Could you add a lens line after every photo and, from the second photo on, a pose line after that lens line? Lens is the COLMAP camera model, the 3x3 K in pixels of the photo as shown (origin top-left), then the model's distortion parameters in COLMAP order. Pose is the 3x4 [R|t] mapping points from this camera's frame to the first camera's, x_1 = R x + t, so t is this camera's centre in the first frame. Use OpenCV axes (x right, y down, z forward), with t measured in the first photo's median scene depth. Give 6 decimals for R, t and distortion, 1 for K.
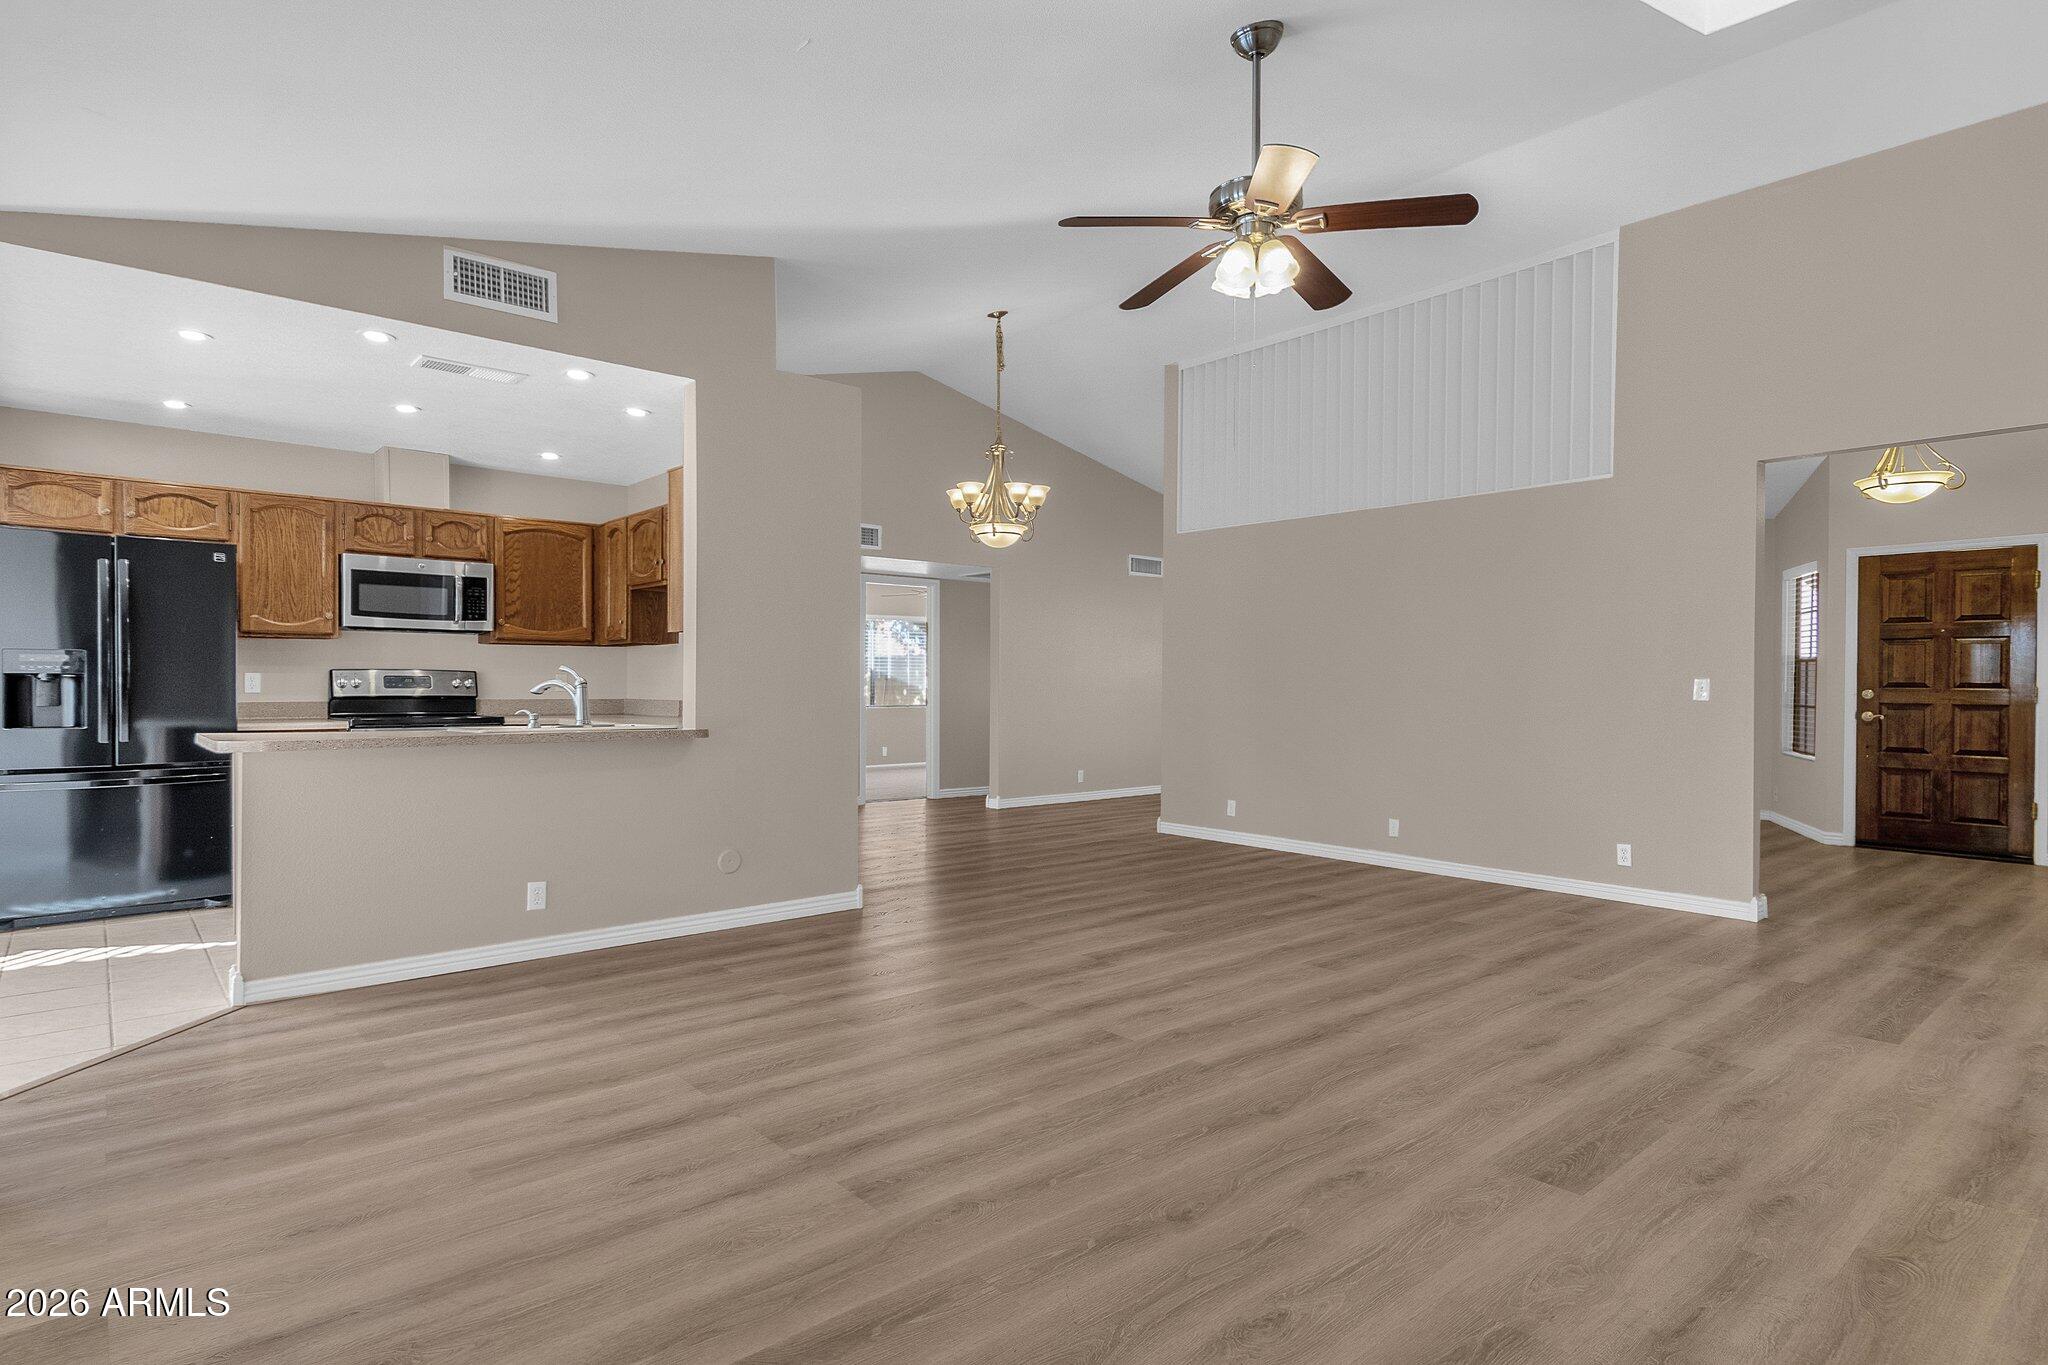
lens RADIAL K [[1065.6, 0, 1022.1], [0, 1065.6, 690.6], [0, 0, 1]] dist [0.011944, 0.000964]
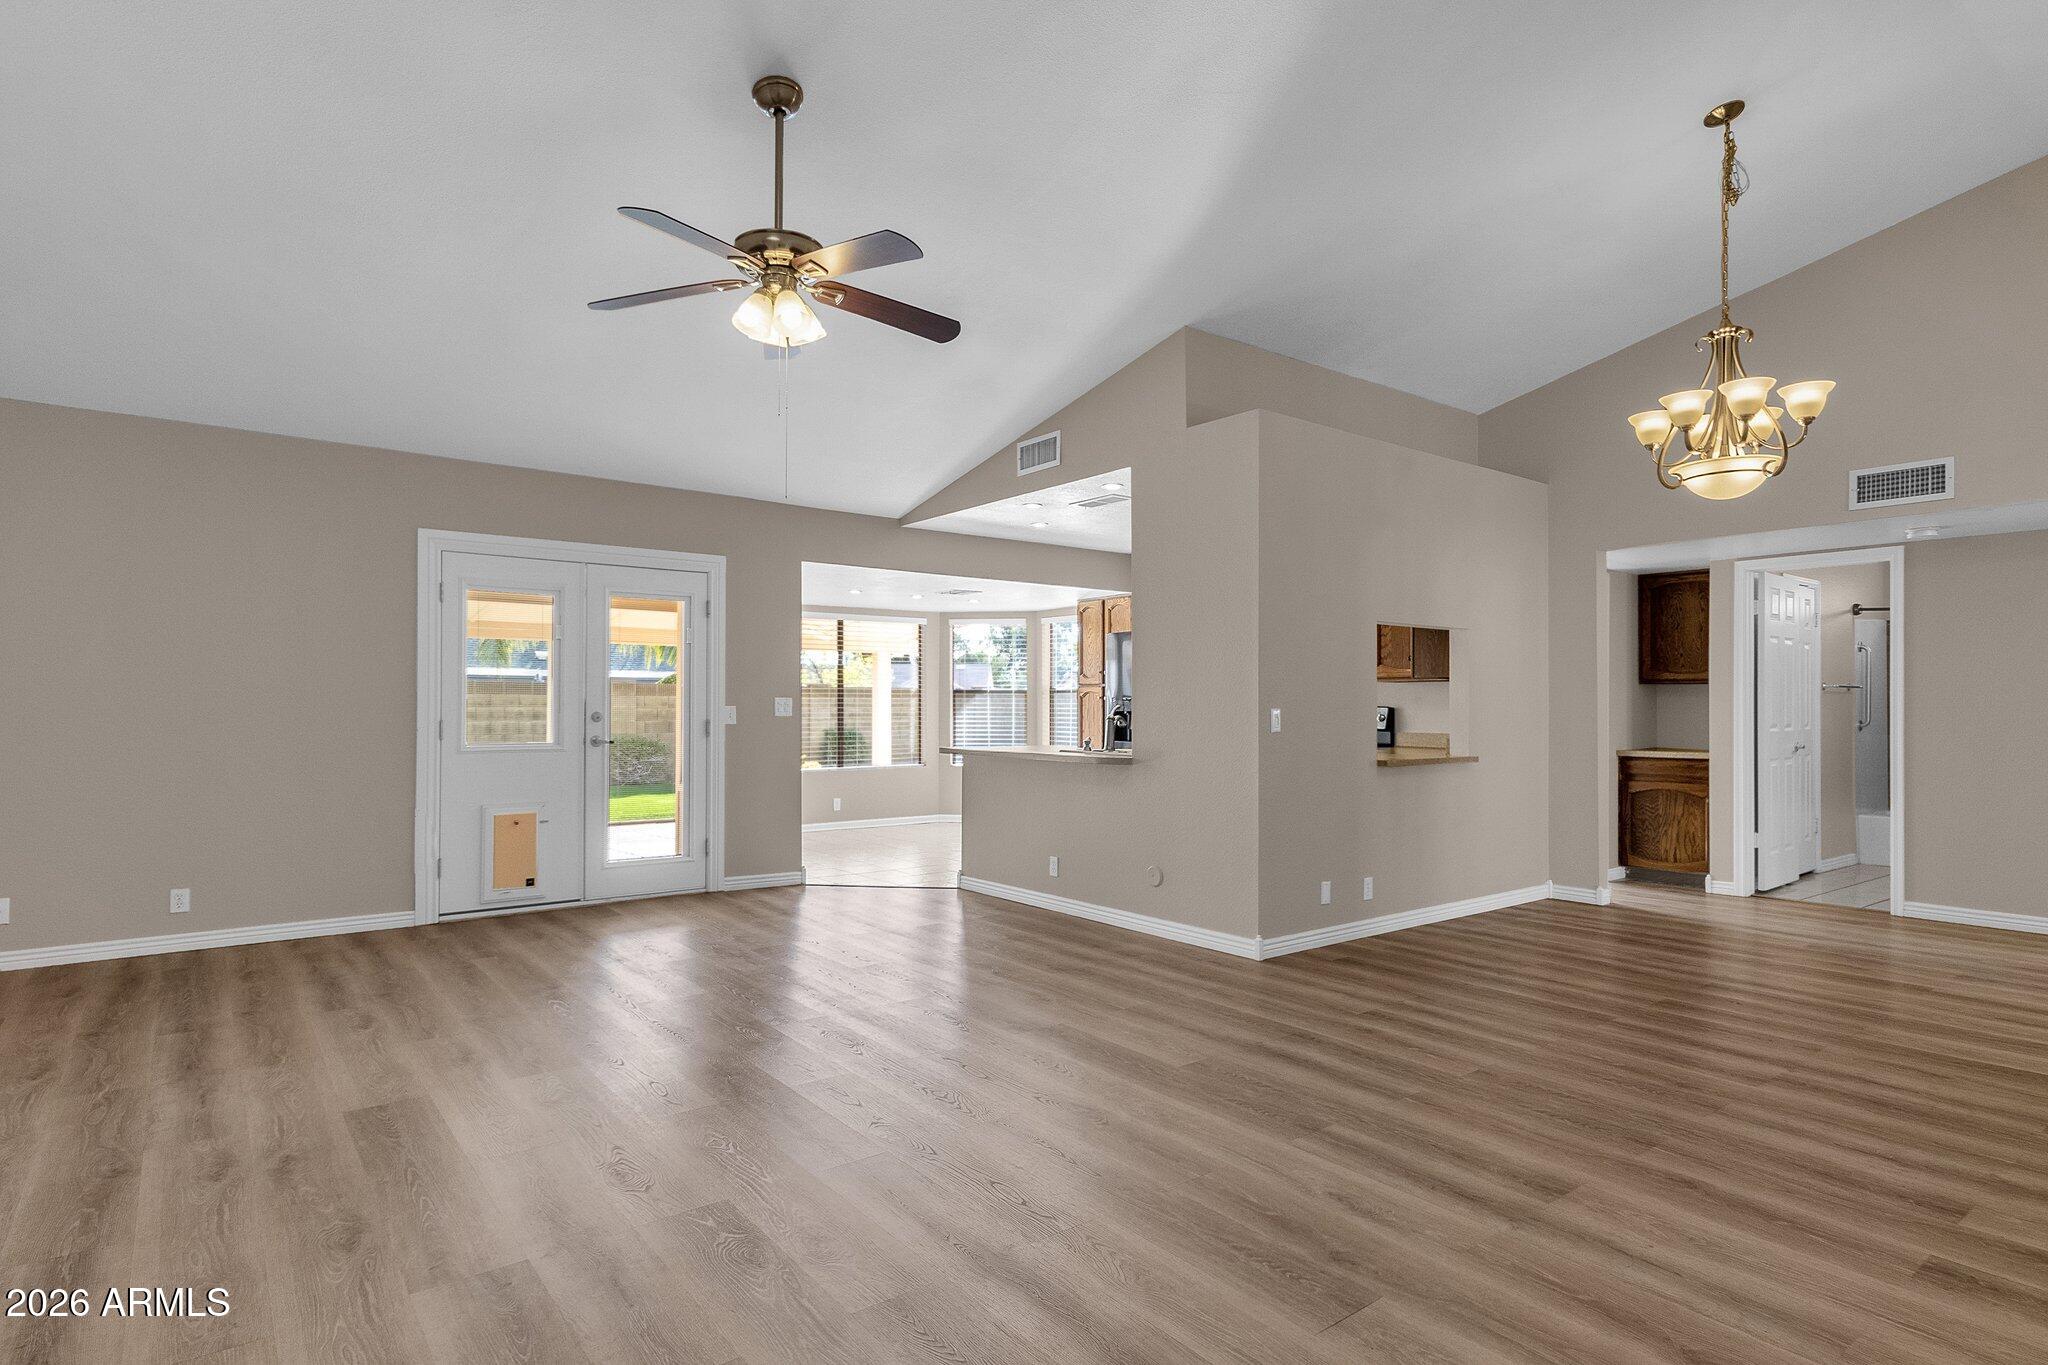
lens RADIAL K [[1065.6, 0, 1022.1], [0, 1065.6, 690.6], [0, 0, 1]] dist [0.011944, 0.000964]
pose [[-0.053530, -0.018019, -0.998404, 0.711052], [-0.008679, 0.999808, -0.017579, -0.013275], [0.998529, 0.007724, -0.053676, 0.748142]]
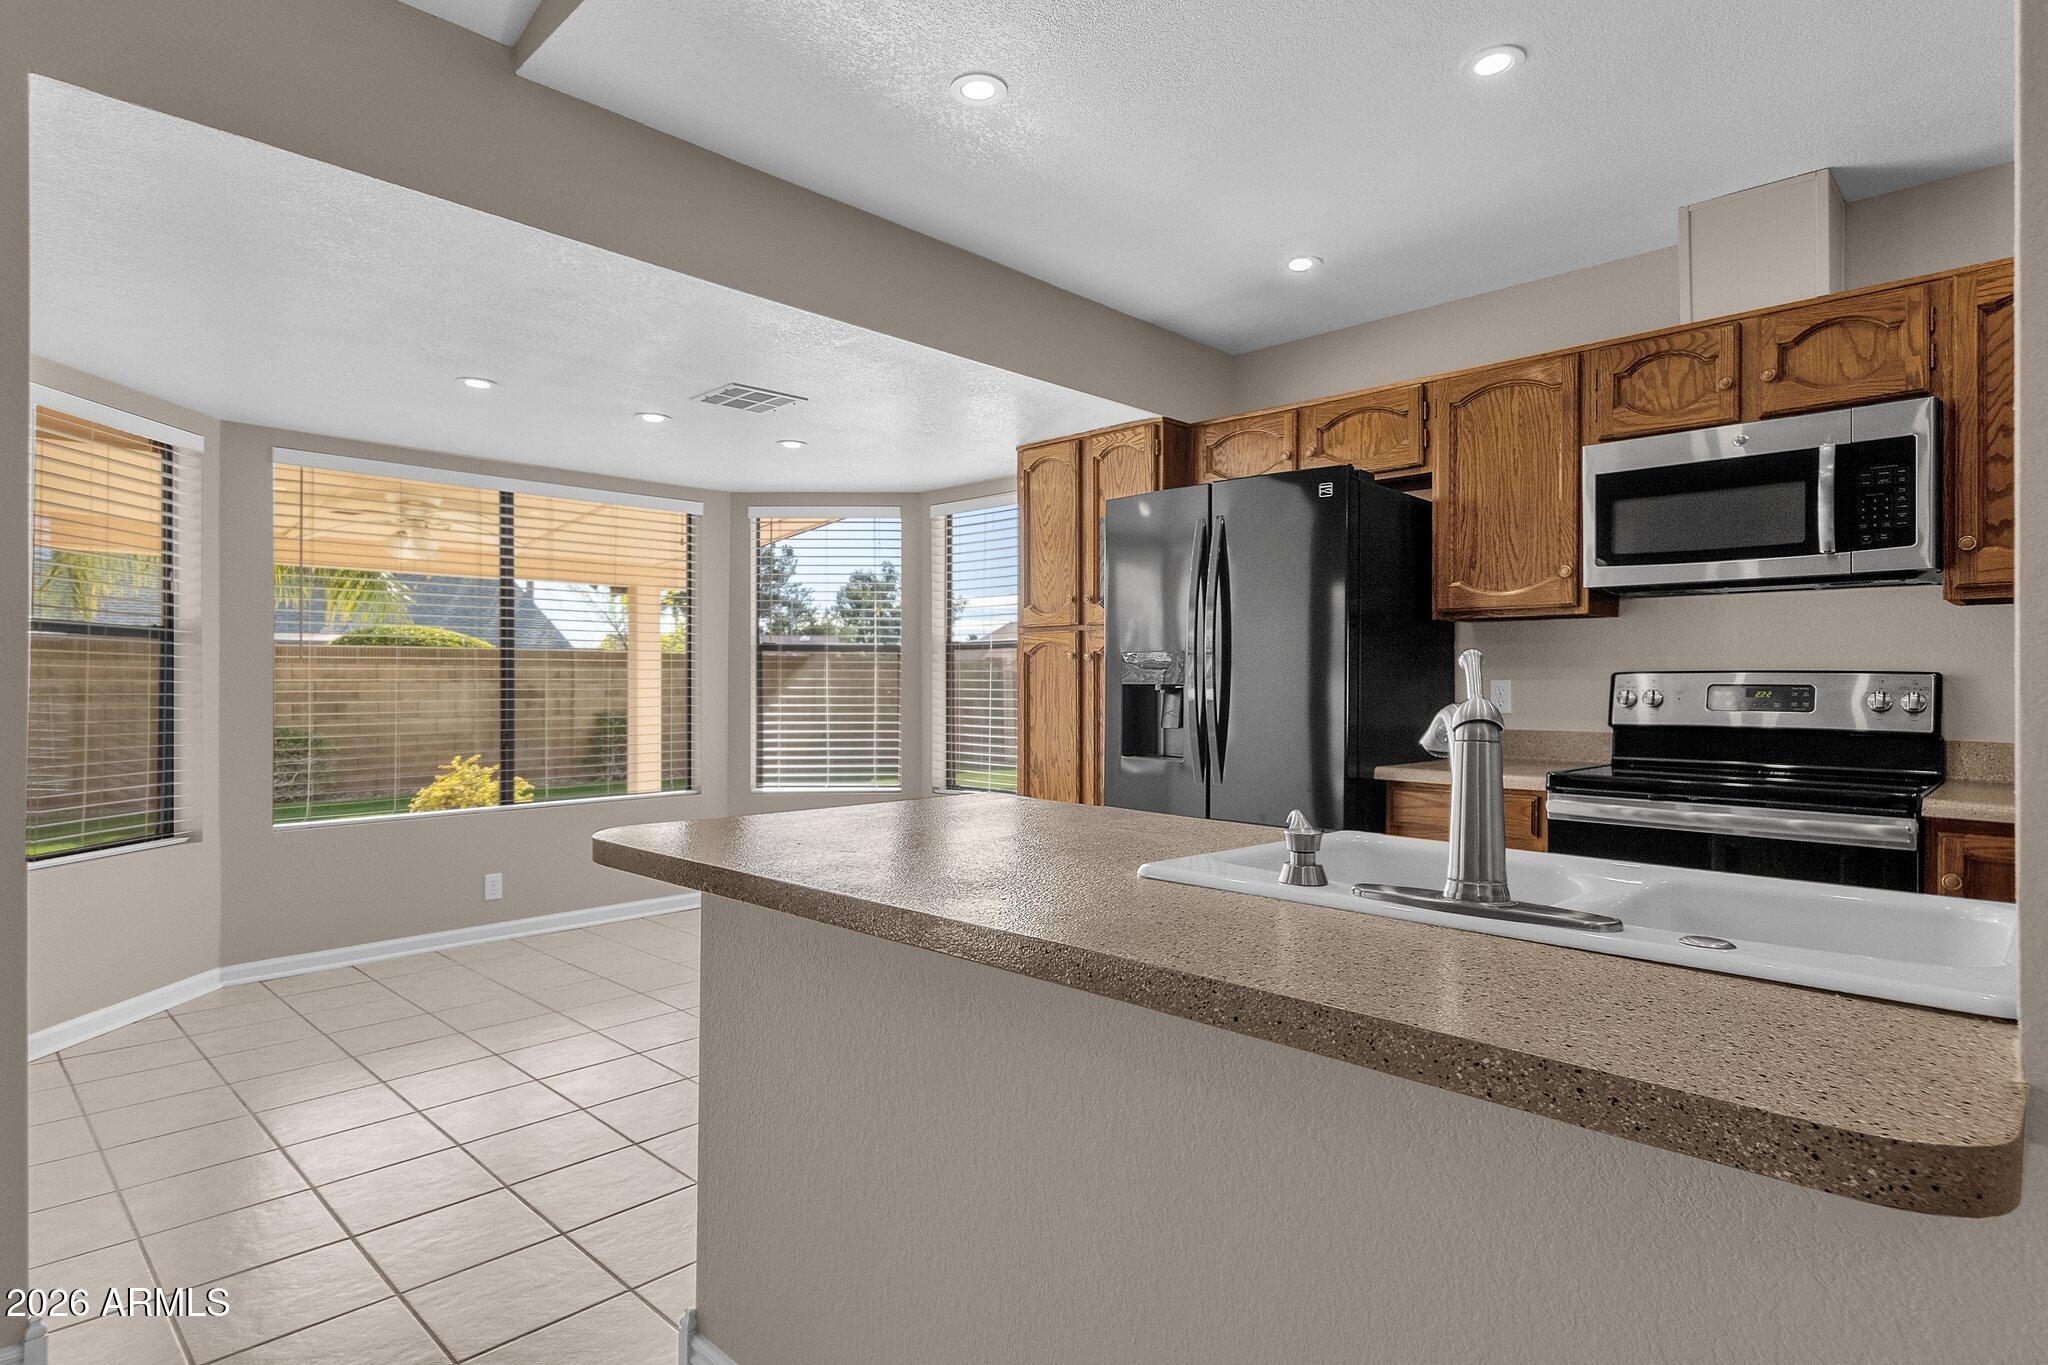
lens RADIAL K [[1074.9, 0, 1020.0], [0, 1074.9, 689.2], [0, 0, 1]] dist [0.010506, -0.000193]
pose [[0.084003, 0.002714, -0.996462, -0.138106], [-0.010132, 0.999947, 0.001869, -0.009727], [0.996414, 0.009939, 0.084026, 0.684092]]
